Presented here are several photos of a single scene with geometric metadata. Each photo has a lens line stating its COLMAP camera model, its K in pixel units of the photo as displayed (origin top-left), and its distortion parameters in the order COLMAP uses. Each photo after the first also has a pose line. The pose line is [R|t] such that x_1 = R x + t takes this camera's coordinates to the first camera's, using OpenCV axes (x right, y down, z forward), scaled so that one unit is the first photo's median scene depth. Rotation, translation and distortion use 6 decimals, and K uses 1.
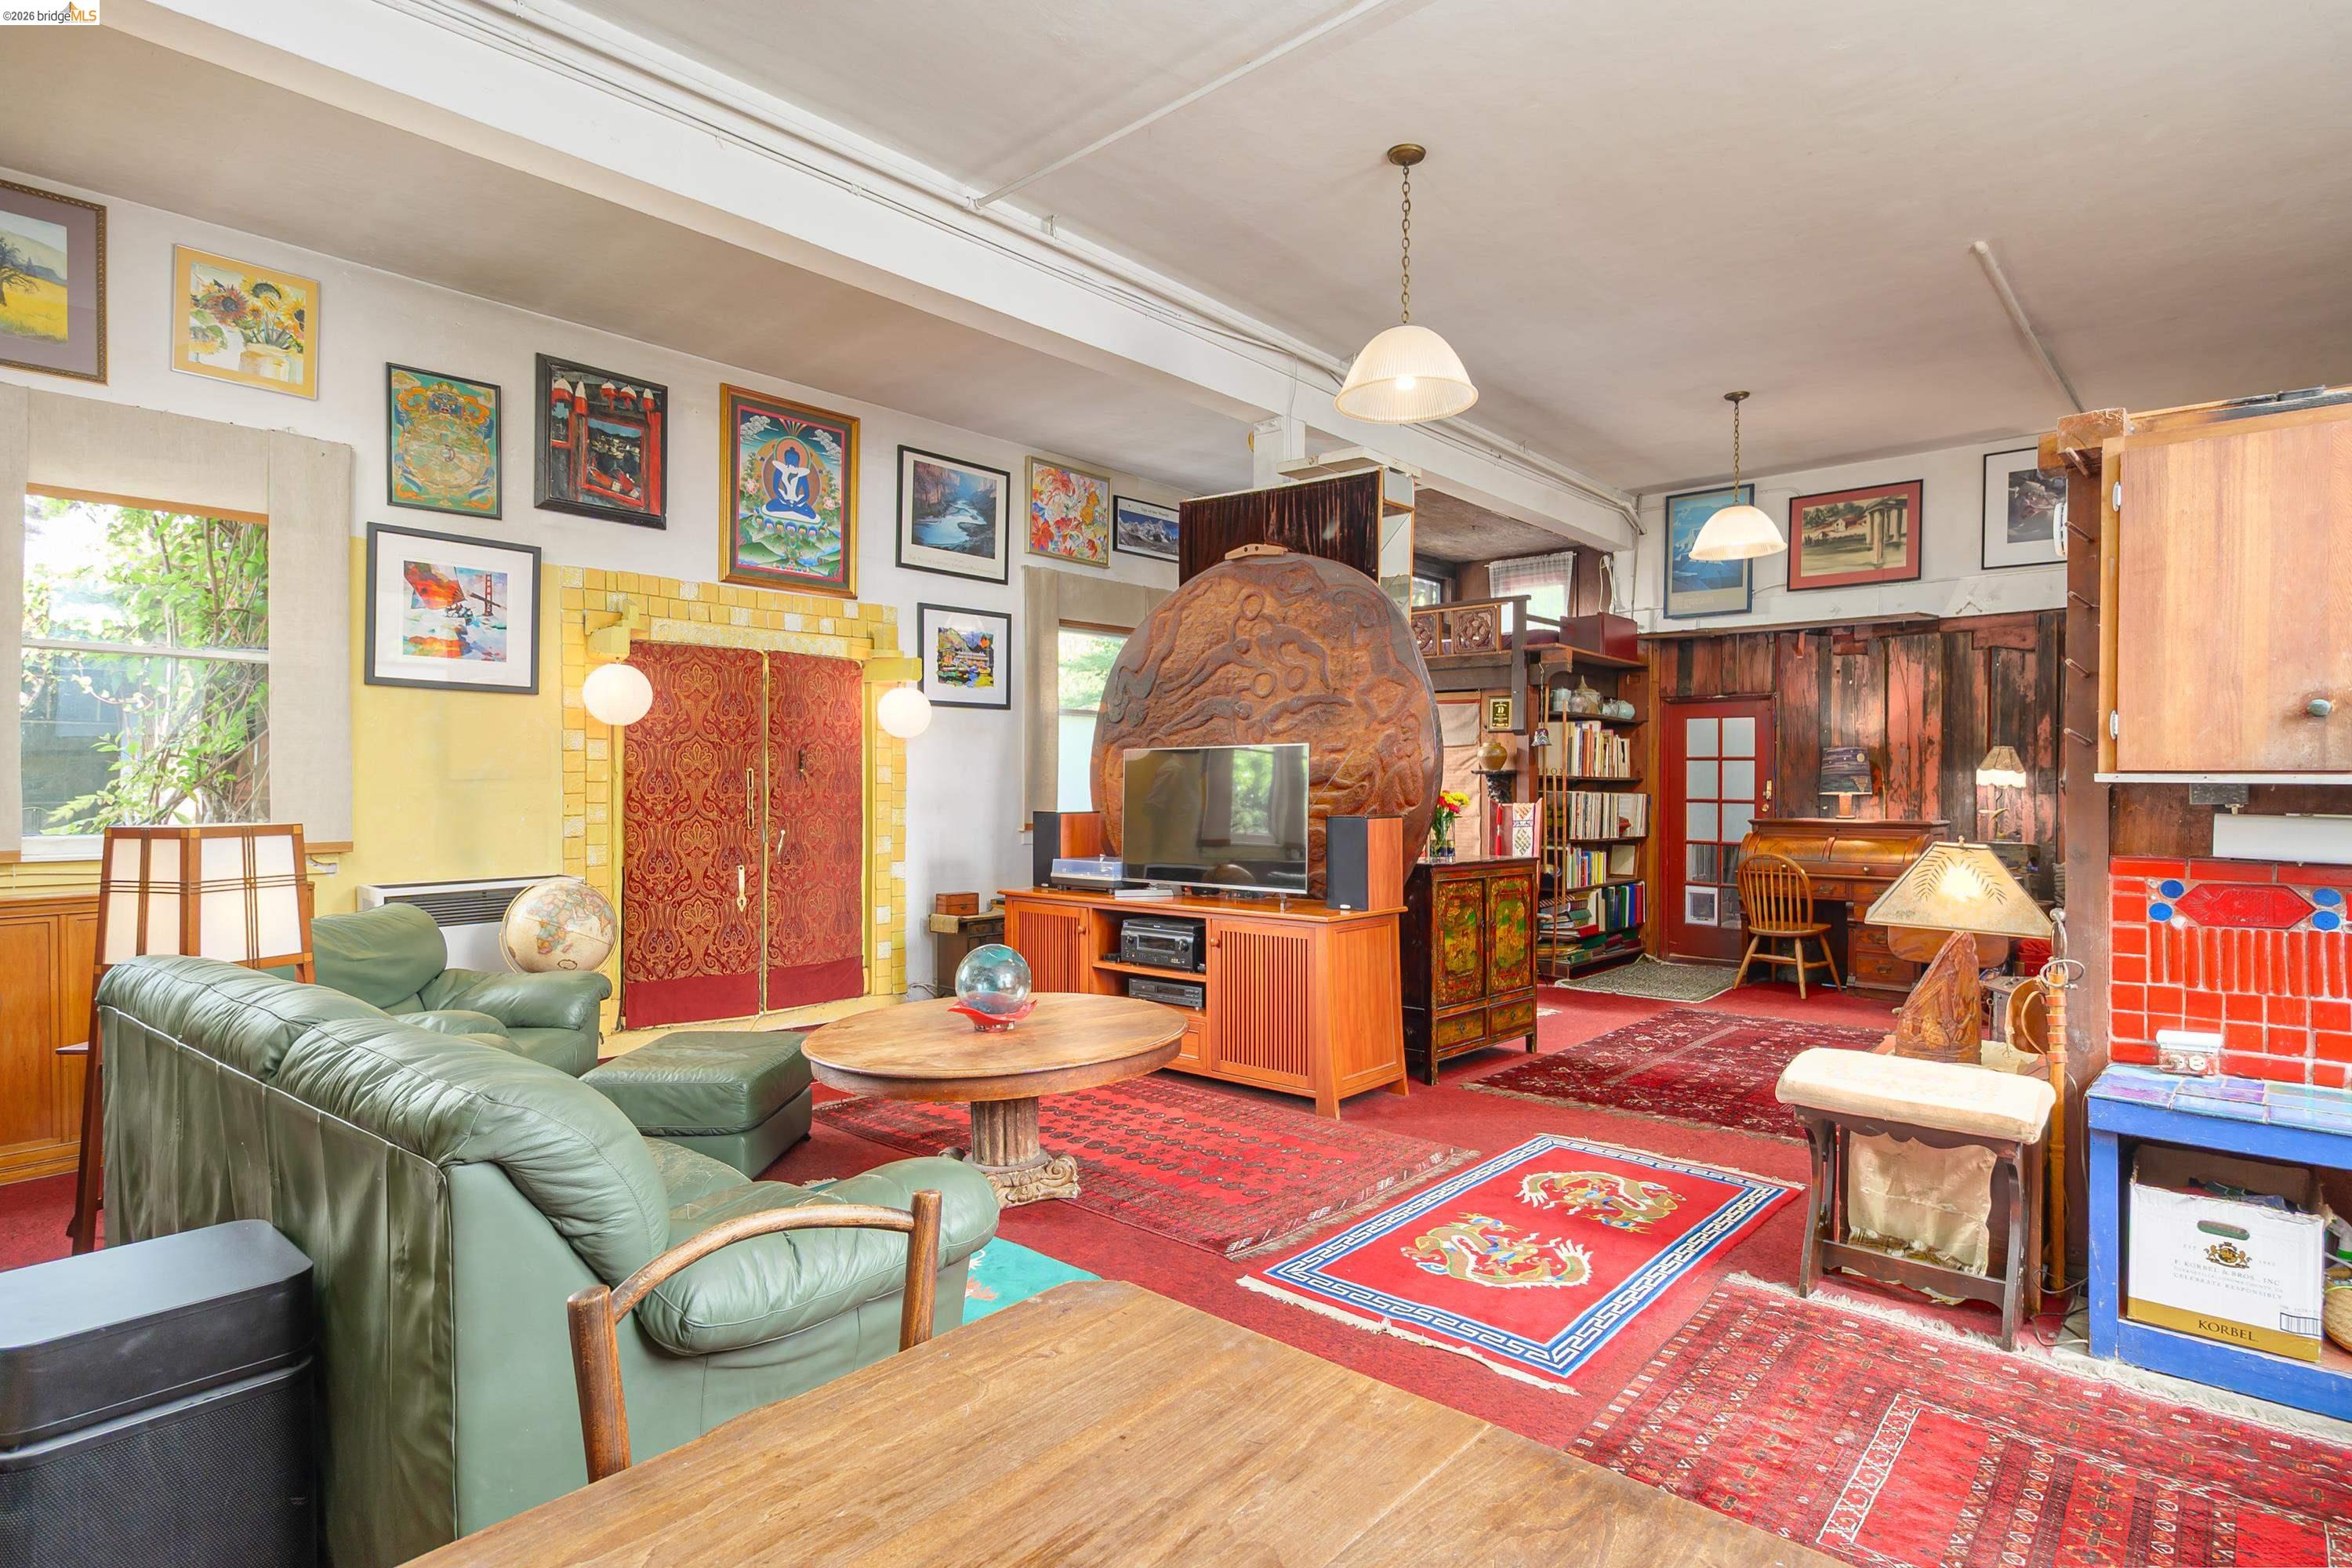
lens RADIAL K [[1247.9, 0, 1171.9], [0, 1247.9, 783.8], [0, 0, 1]] dist [0.005949, 0.001014]
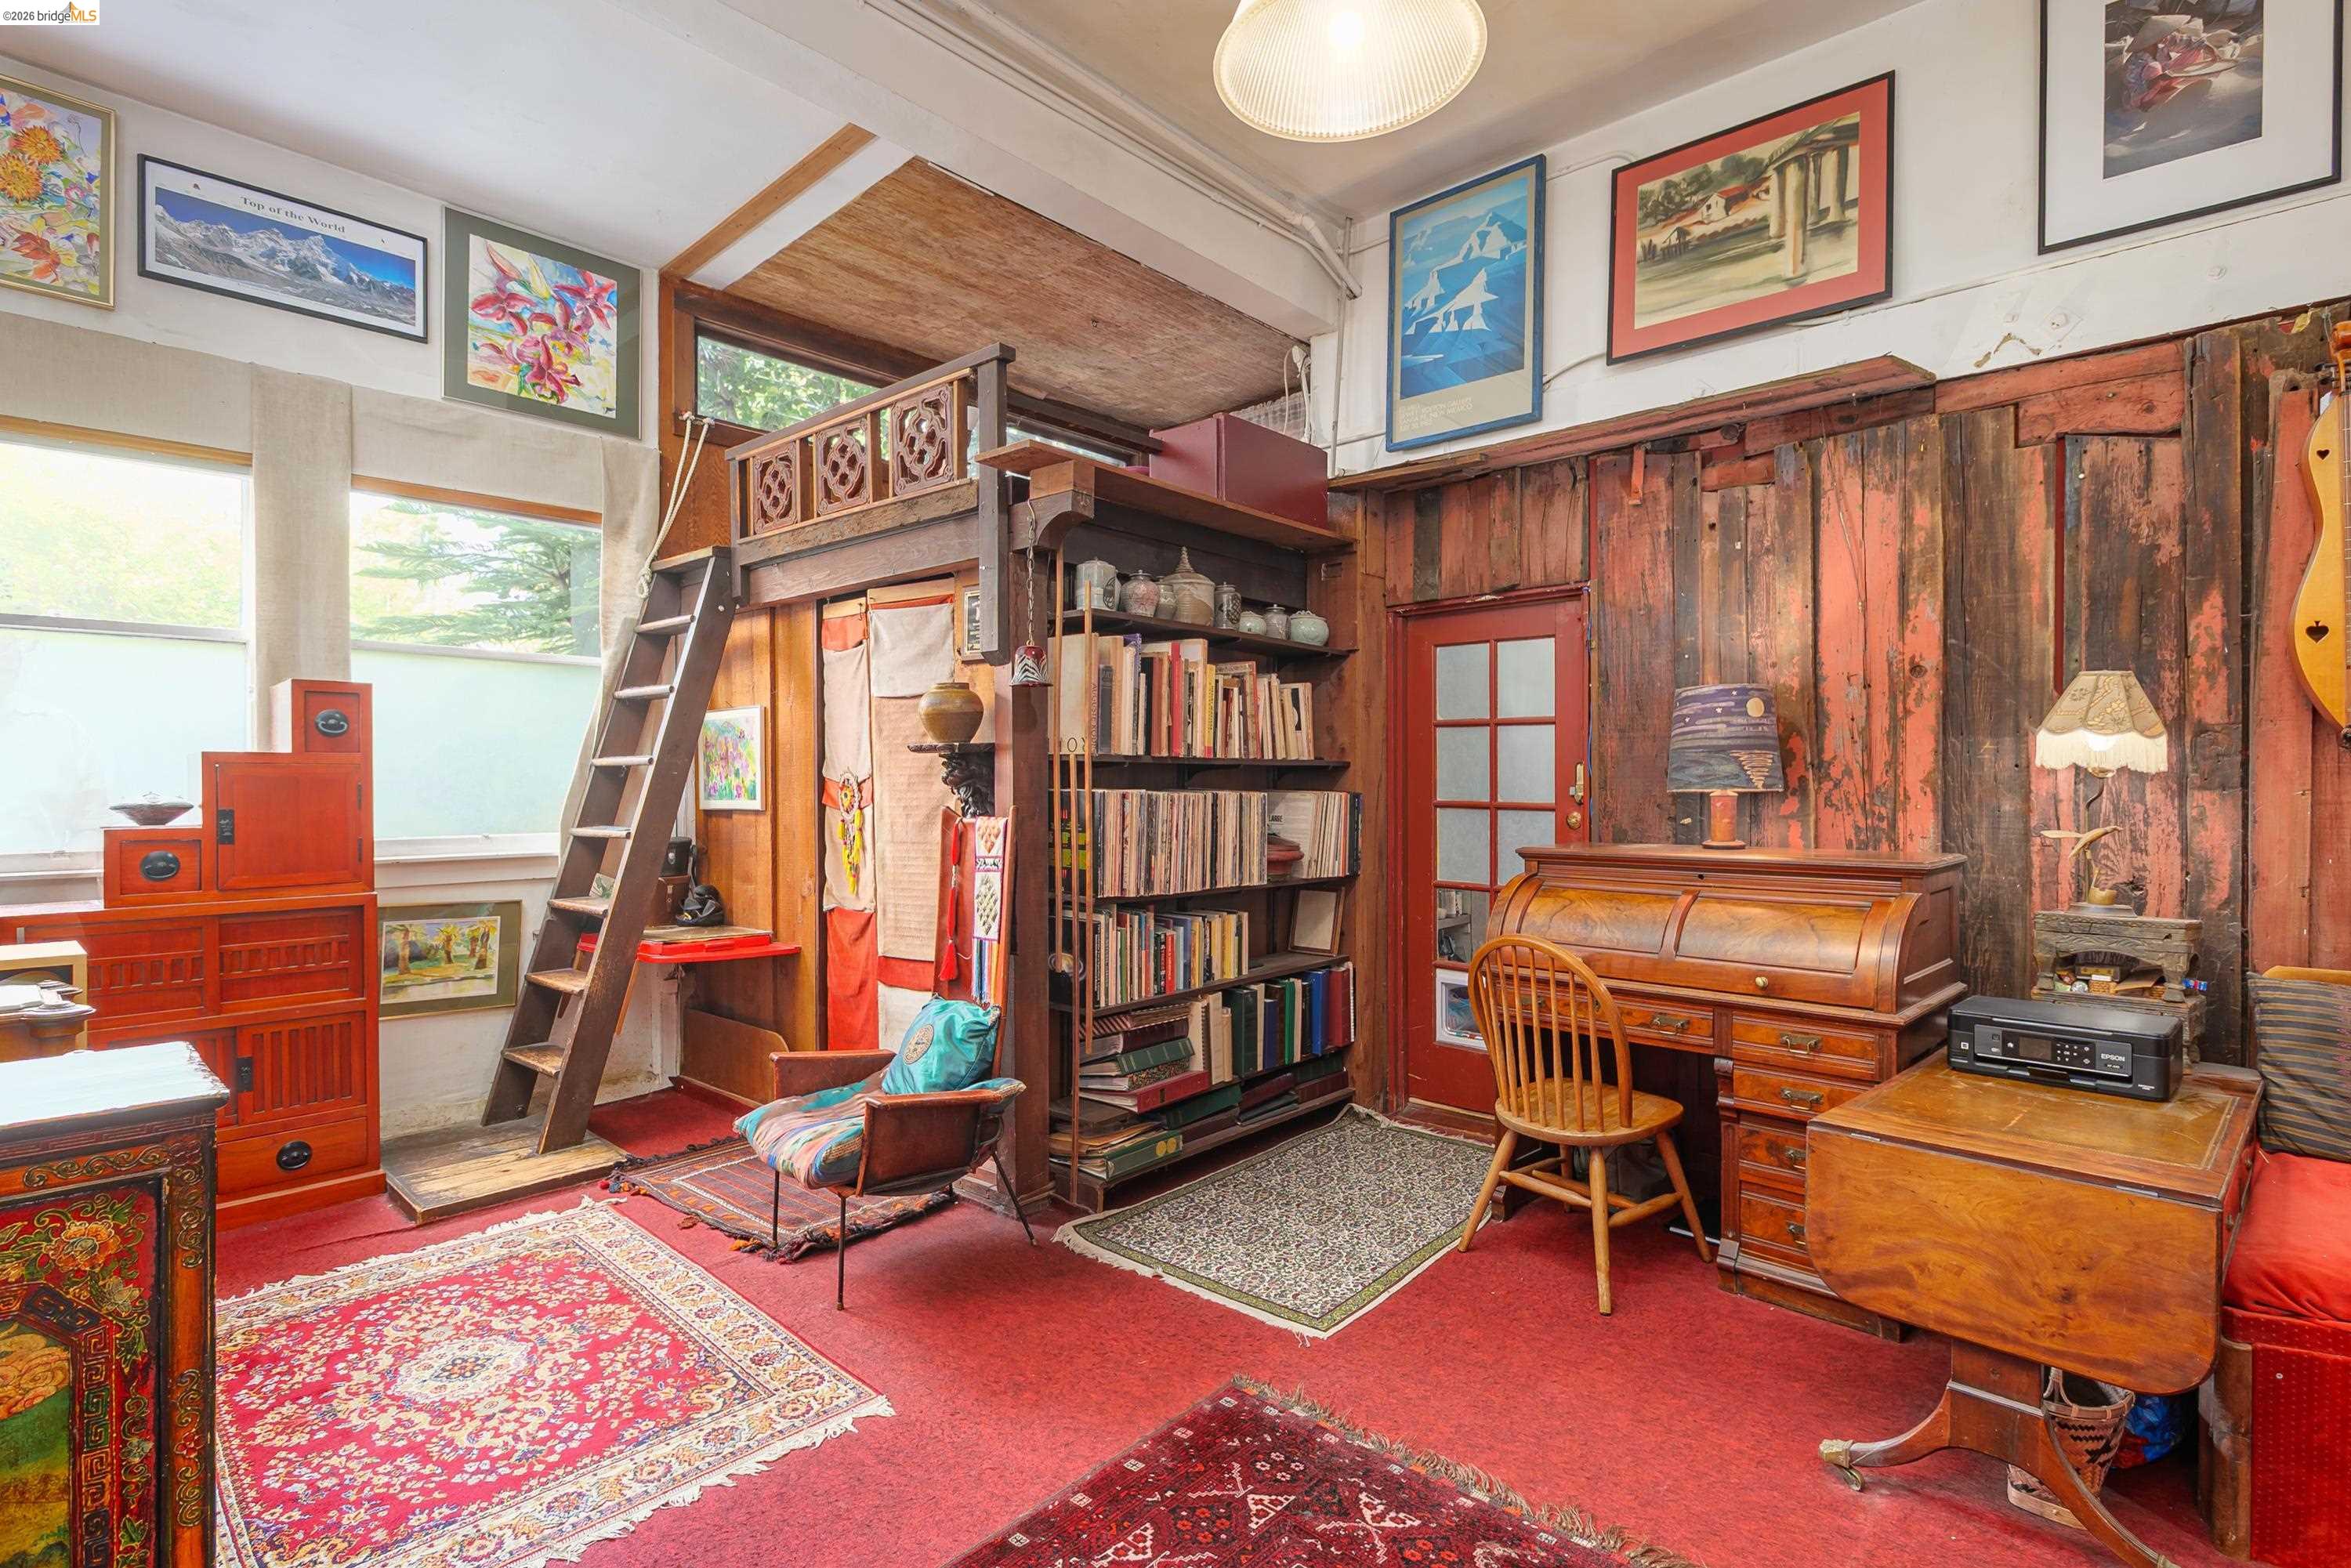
lens RADIAL K [[1130.6, 0, 1184.9], [0, 1130.6, 782.1], [0, 0, 1]] dist [-0.000675, -0.000983]
pose [[0.999956, -0.006096, -0.007132, 0.347043], [0.006108, 0.999980, 0.001659, 0.002821], [0.007122, -0.001703, 0.999973, 0.592112]]
